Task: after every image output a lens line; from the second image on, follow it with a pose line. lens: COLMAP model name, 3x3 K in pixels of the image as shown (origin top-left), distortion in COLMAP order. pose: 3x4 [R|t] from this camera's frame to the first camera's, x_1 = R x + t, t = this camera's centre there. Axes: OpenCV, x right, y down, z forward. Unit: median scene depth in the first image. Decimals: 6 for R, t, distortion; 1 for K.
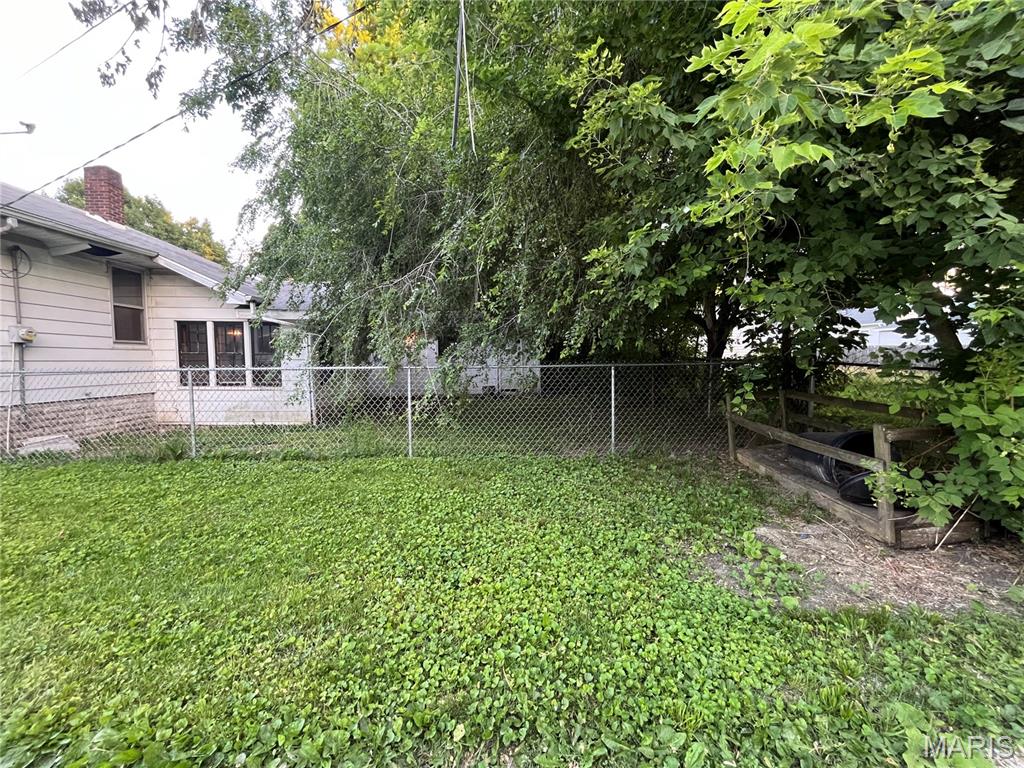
lens RADIAL K [[412.8, 0, 510.3], [0, 412.8, 383.3], [0, 0, 1]] dist [-0.003408, 0.000203]
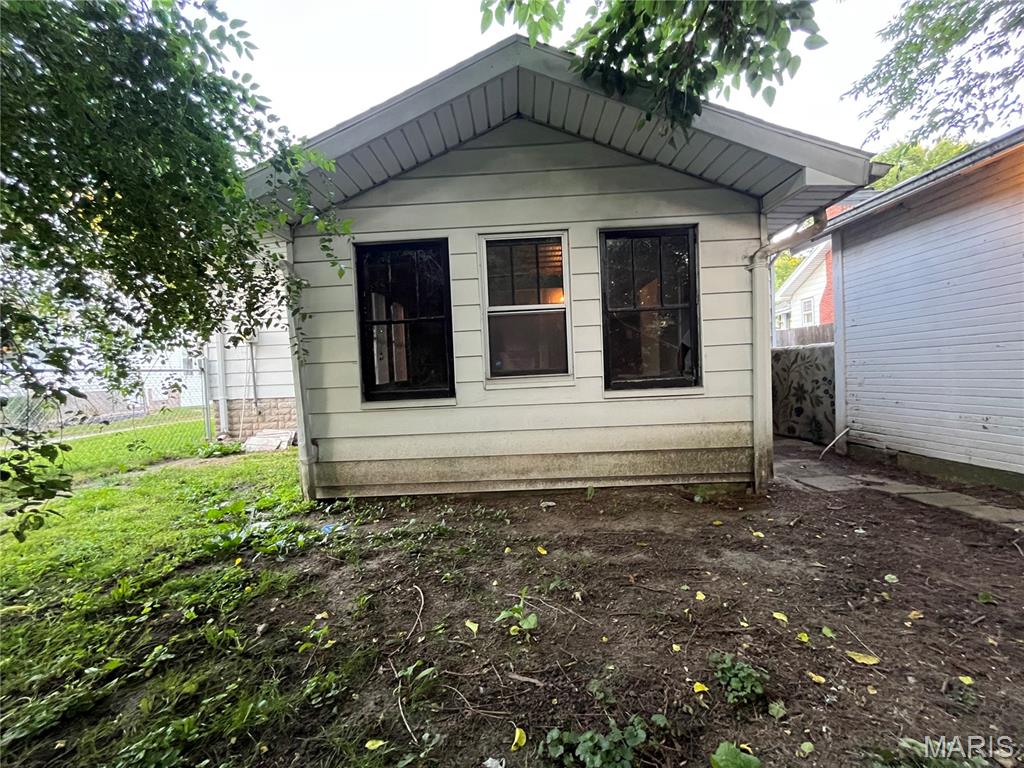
lens RADIAL K [[412.8, 0, 510.3], [0, 412.8, 383.3], [0, 0, 1]] dist [-0.003408, 0.000203]
pose [[-0.054355, 0.040106, -0.997716, -0.093136], [-0.010876, 0.999110, 0.040754, -0.033890], [0.998462, 0.013066, -0.053870, 1.399811]]
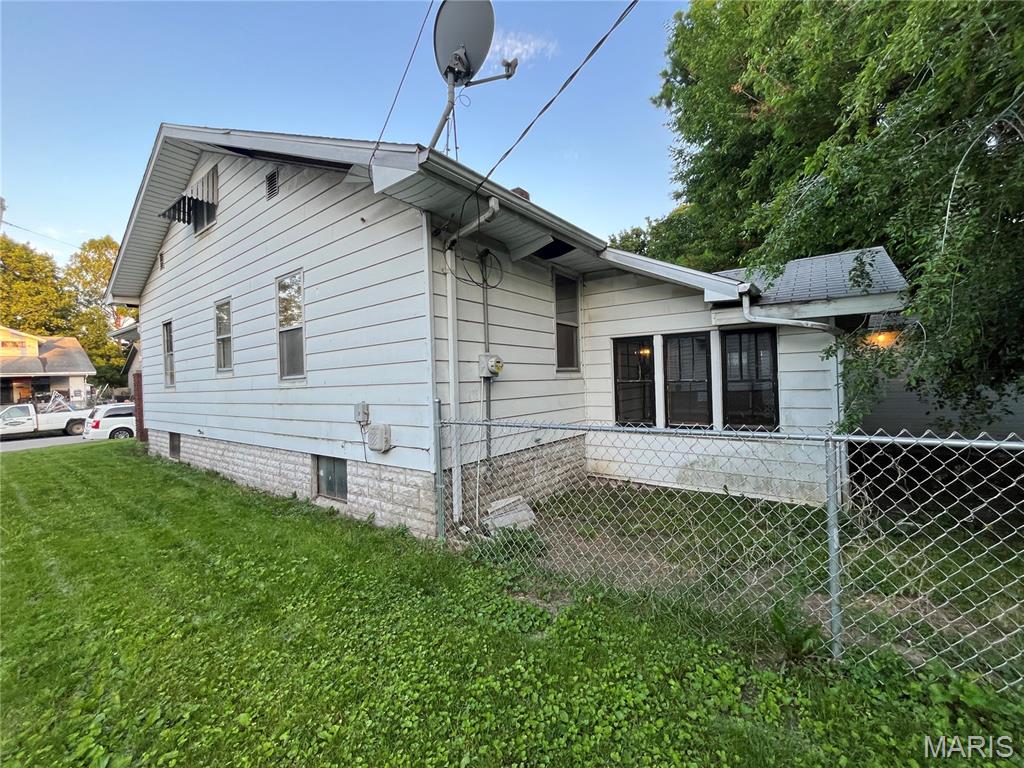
lens RADIAL K [[412.8, 0, 510.3], [0, 412.8, 383.3], [0, 0, 1]] dist [-0.003408, 0.000203]
pose [[0.773197, -0.014562, -0.633998, -0.541092], [-0.009122, 0.999378, -0.034079, -0.049048], [0.634100, 0.032133, 0.772583, 0.350999]]
